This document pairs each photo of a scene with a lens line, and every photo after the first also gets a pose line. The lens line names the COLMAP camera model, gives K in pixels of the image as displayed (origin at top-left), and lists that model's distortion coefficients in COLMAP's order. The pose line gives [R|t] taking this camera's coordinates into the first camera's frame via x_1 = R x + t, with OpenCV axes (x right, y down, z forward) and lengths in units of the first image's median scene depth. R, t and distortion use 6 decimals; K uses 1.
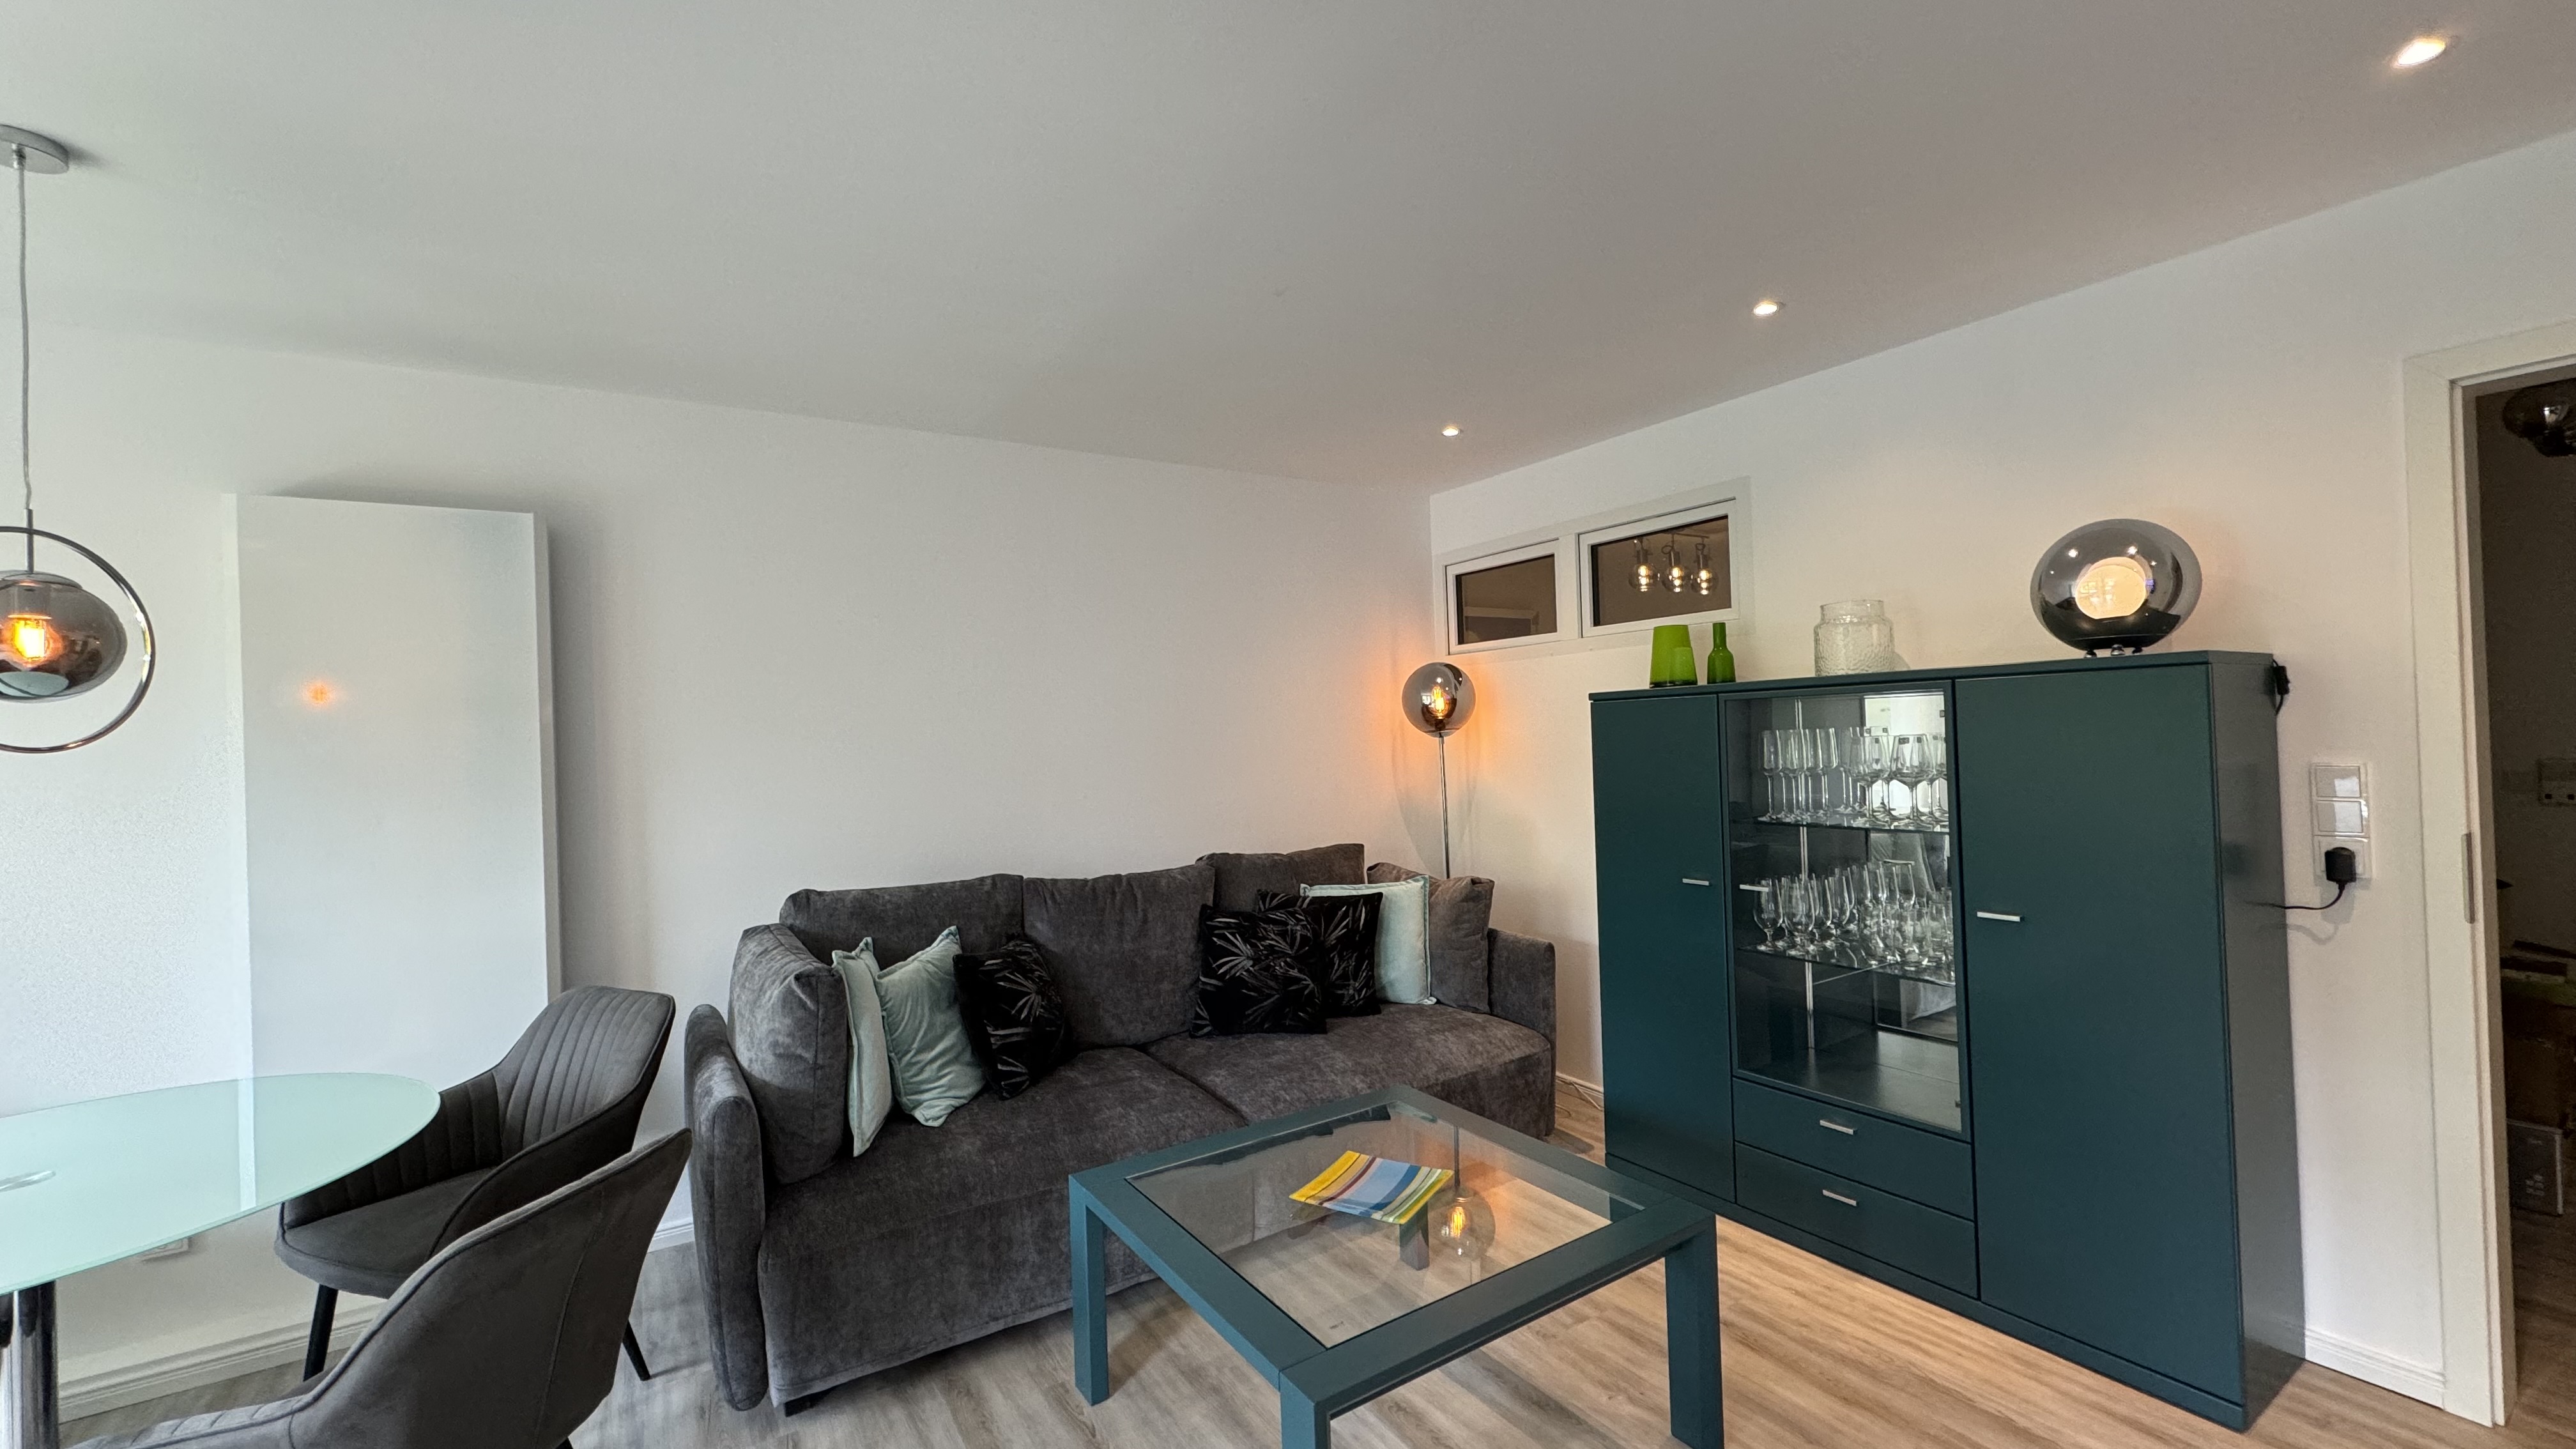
lens RADIAL K [[1044.7, 0, 1323.3], [0, 1044.7, 731.0], [0, 0, 1]] dist [-0.000137, 0.000020]
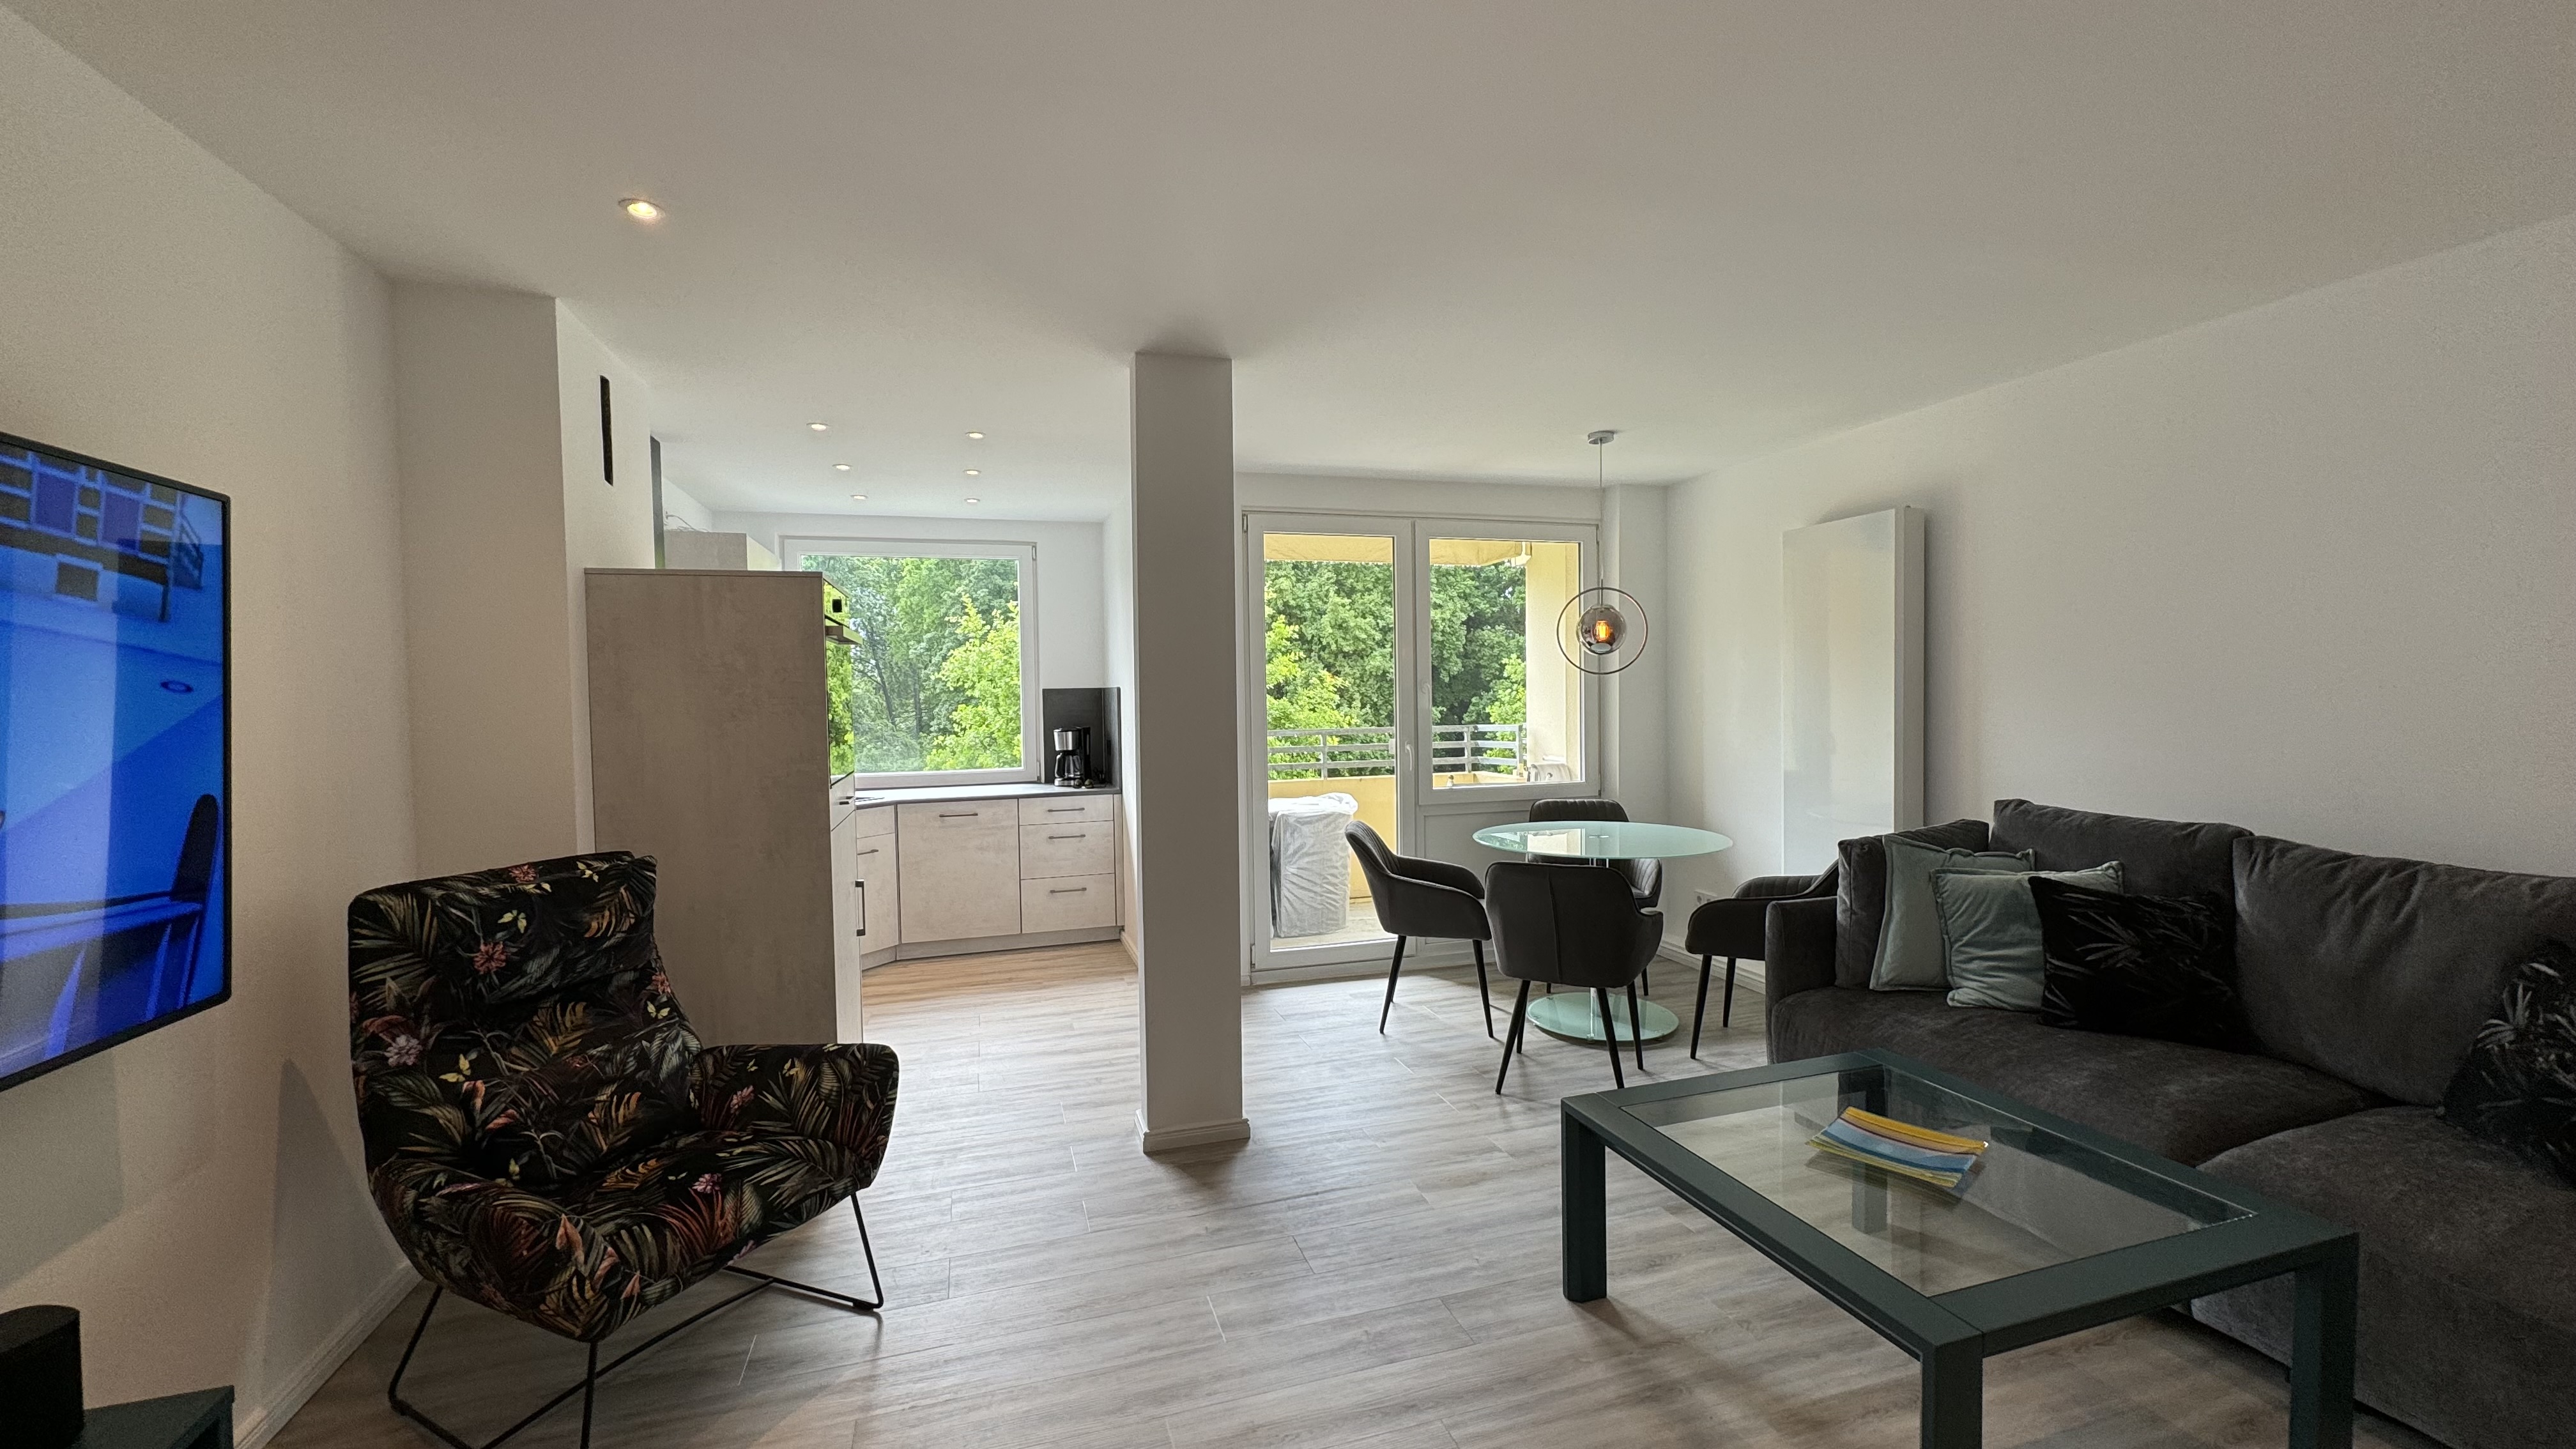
lens RADIAL K [[1024.2, 0, 1284.3], [0, 1024.2, 721.7], [0, 0, 1]] dist [-0.000828, 0.000108]
pose [[-0.282520, 0.072606, -0.956510, 0.869547], [0.034939, 0.997249, 0.065379, -0.035560], [0.958625, -0.014948, -0.284280, 0.596432]]
